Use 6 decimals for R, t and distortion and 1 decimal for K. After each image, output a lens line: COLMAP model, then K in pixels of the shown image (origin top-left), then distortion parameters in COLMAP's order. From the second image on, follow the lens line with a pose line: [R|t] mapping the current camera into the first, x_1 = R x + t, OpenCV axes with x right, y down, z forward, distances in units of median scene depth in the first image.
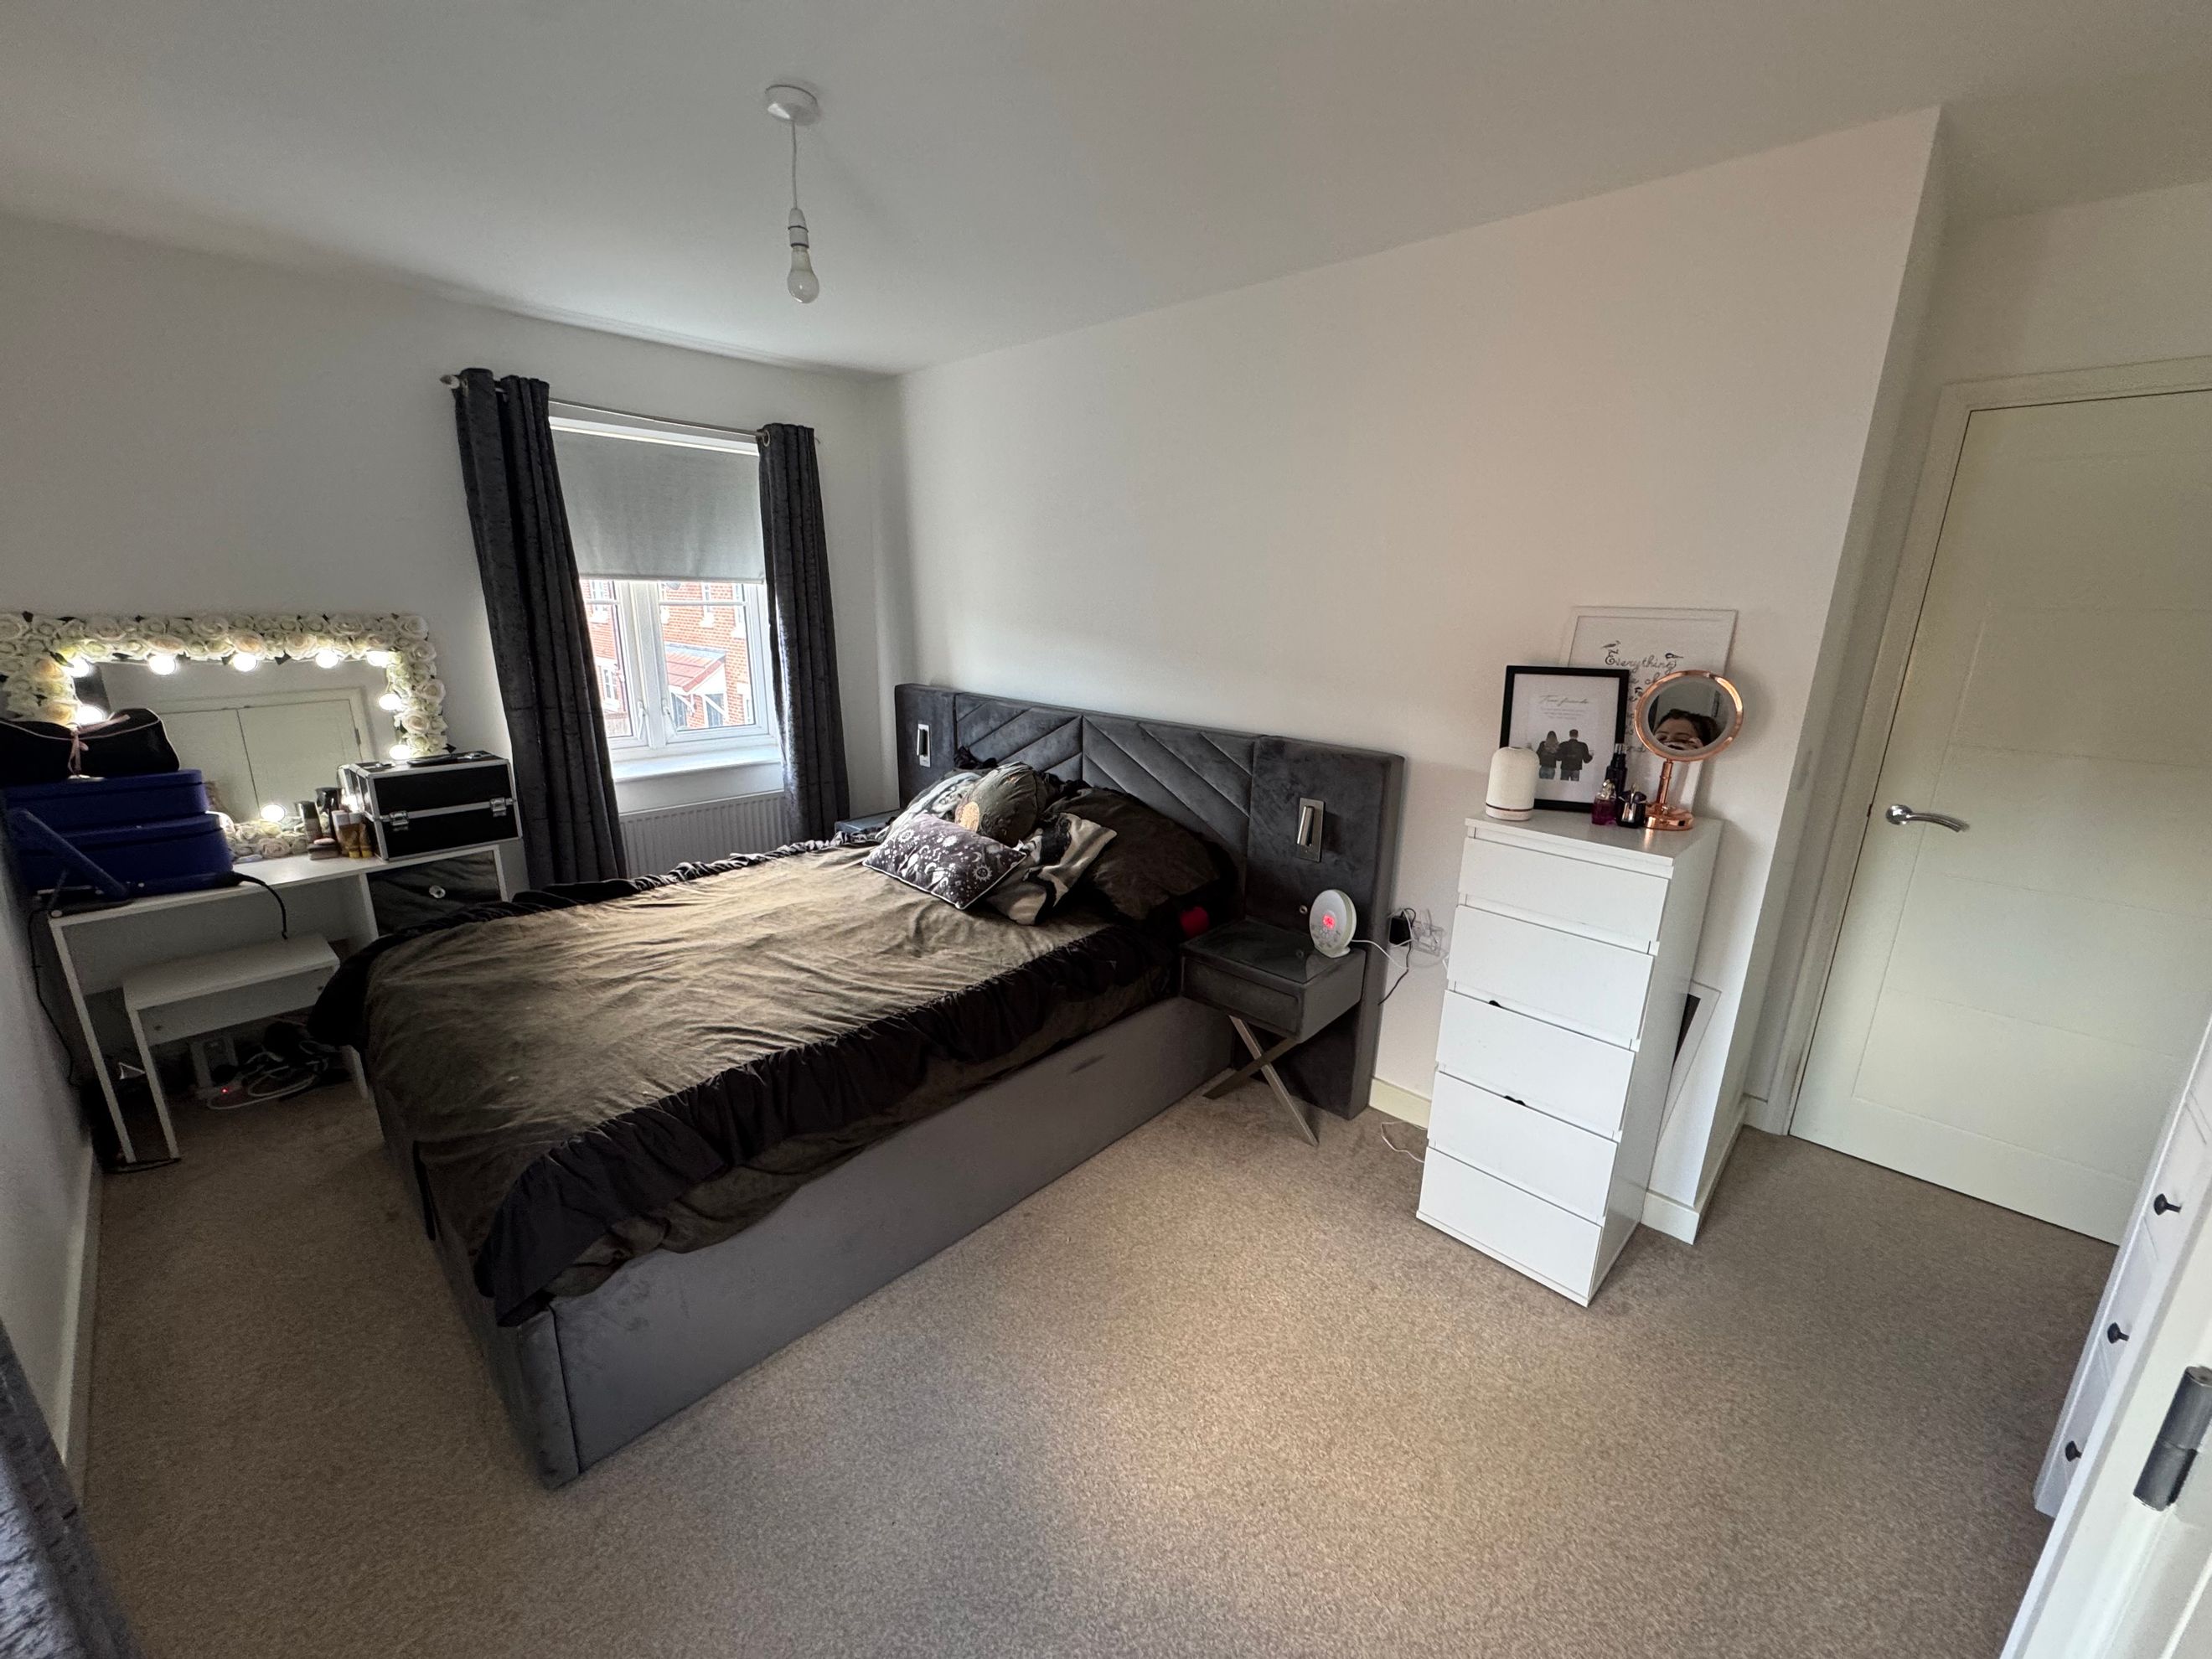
lens RADIAL K [[878.1, 0, 1107.1], [0, 878.1, 828.3], [0, 0, 1]] dist [-0.008008, 0.000997]
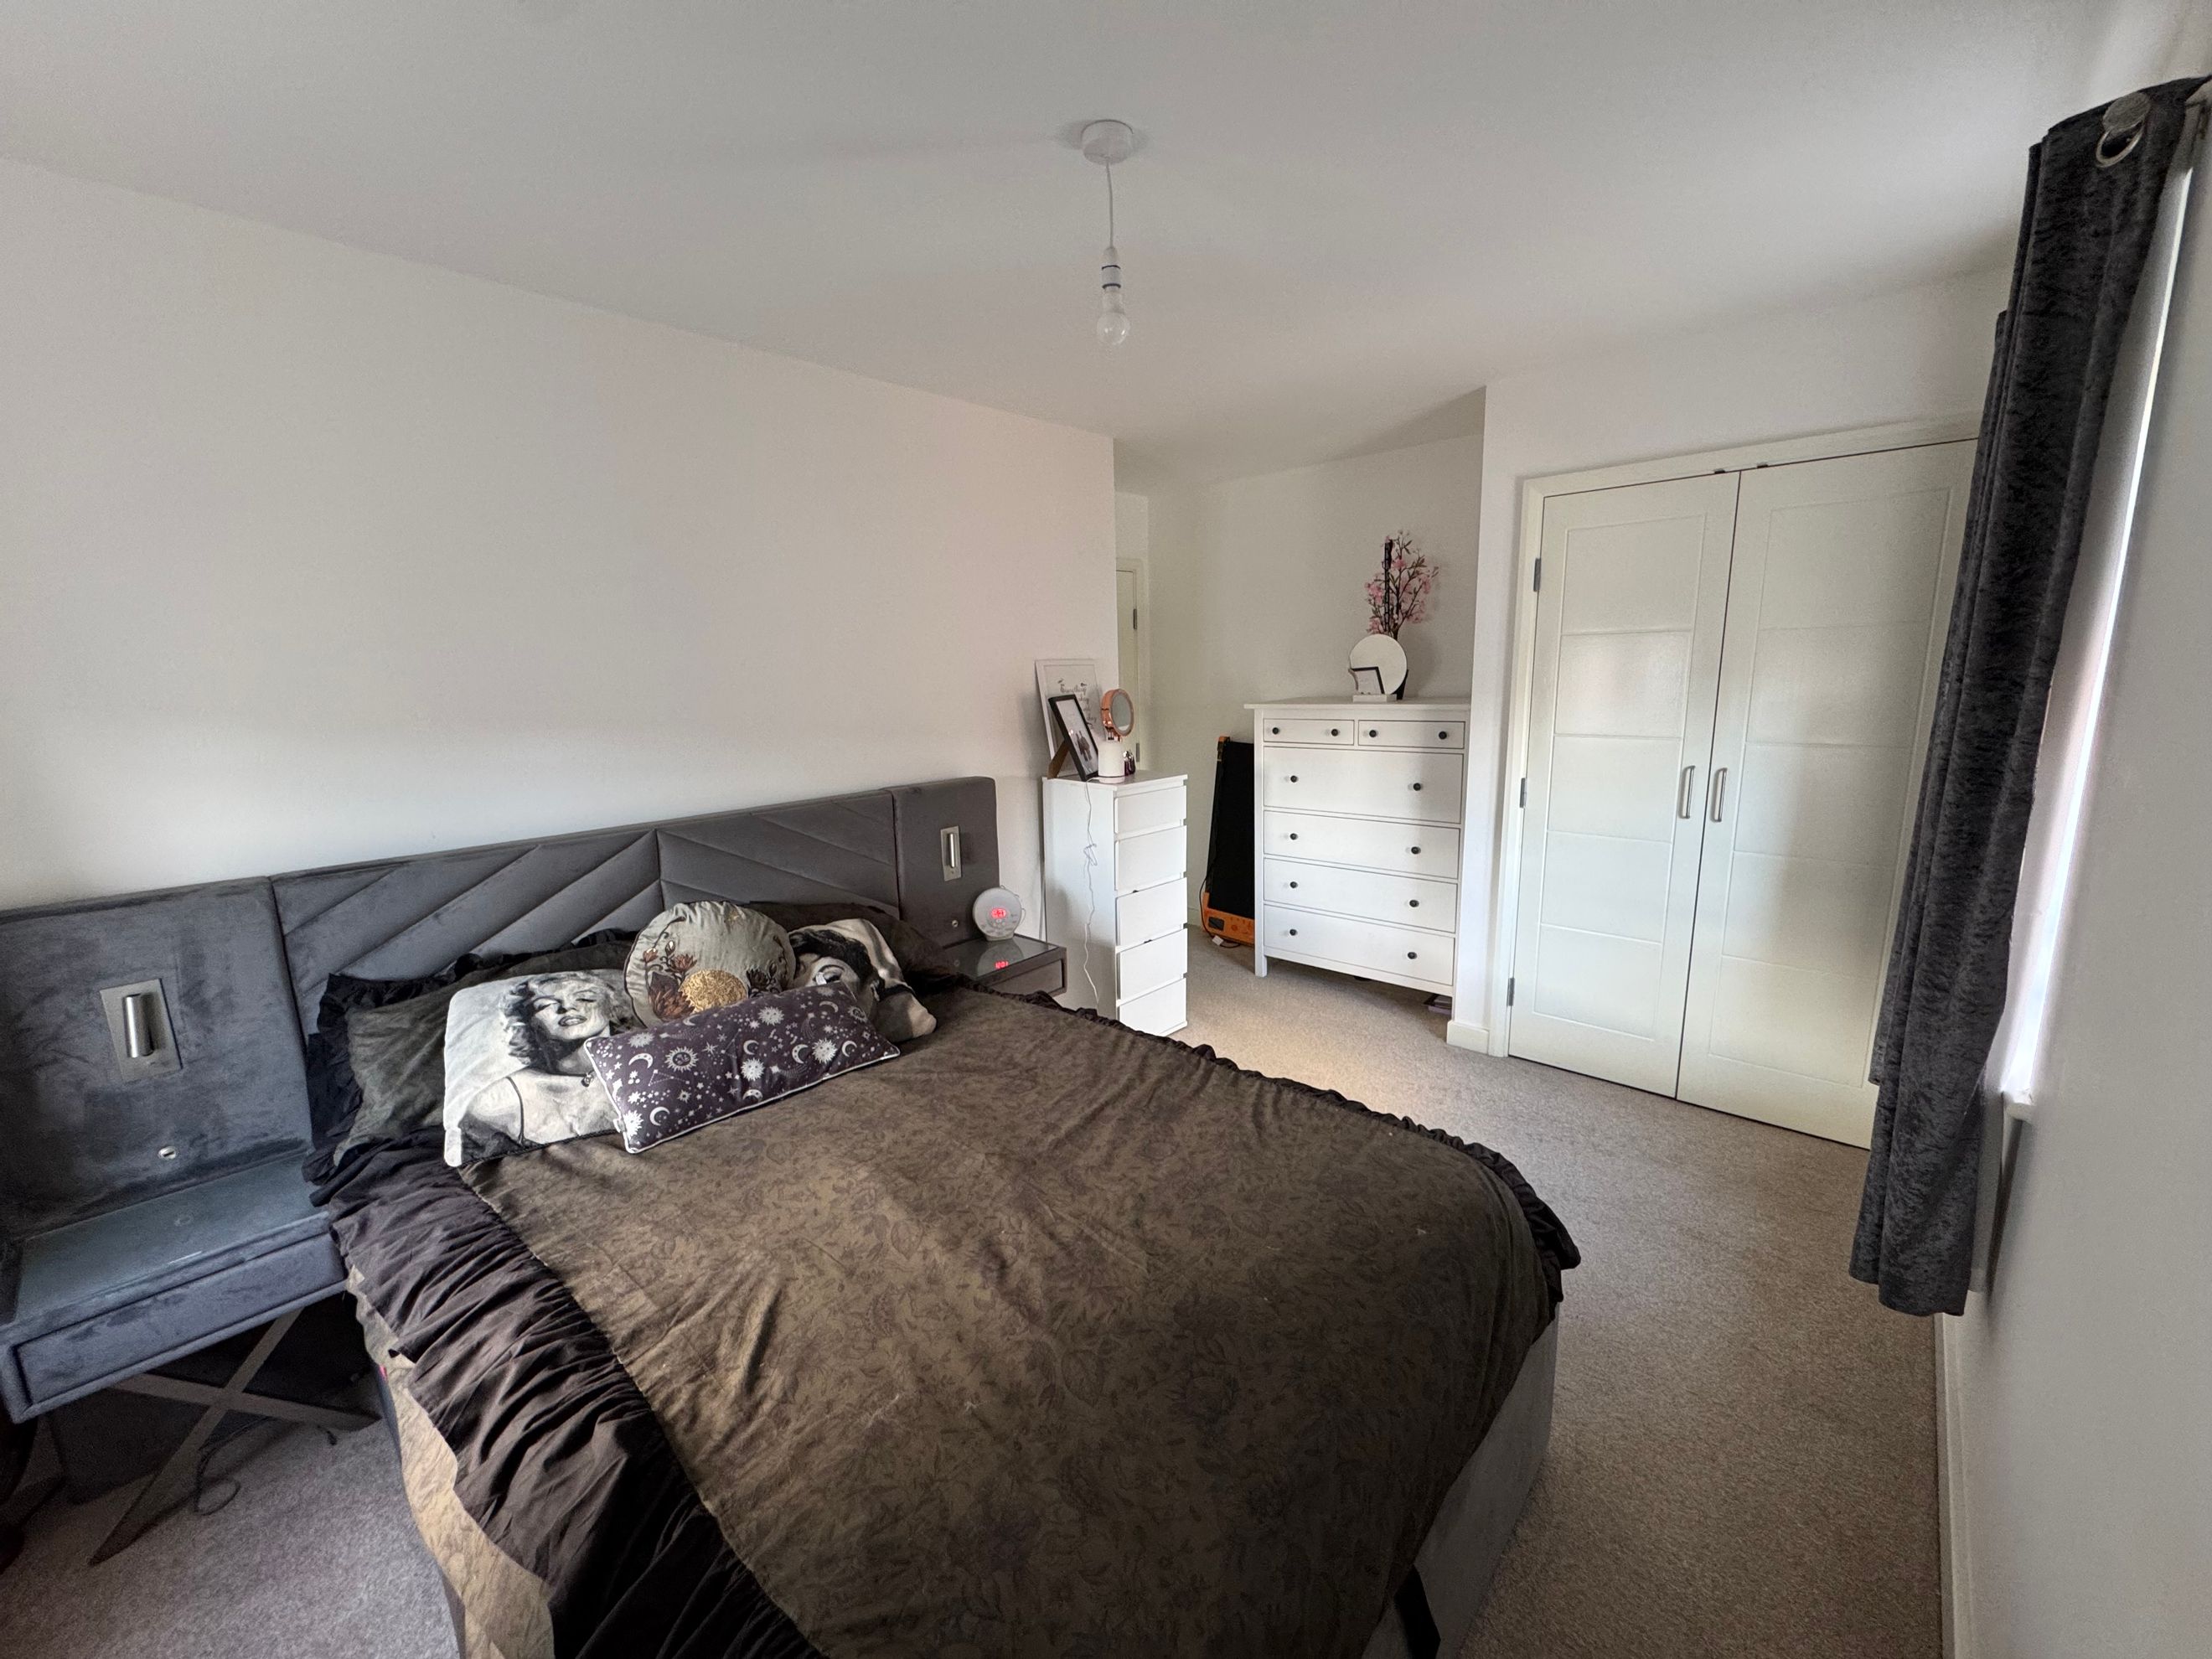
lens RADIAL K [[878.1, 0, 1107.1], [0, 878.1, 828.3], [0, 0, 1]] dist [-0.008008, 0.000997]
pose [[-0.031353, -0.198200, 0.979660, -0.900775], [0.276166, 0.940268, 0.199069, -0.203737], [-0.960598, 0.276790, 0.025256, 0.741520]]
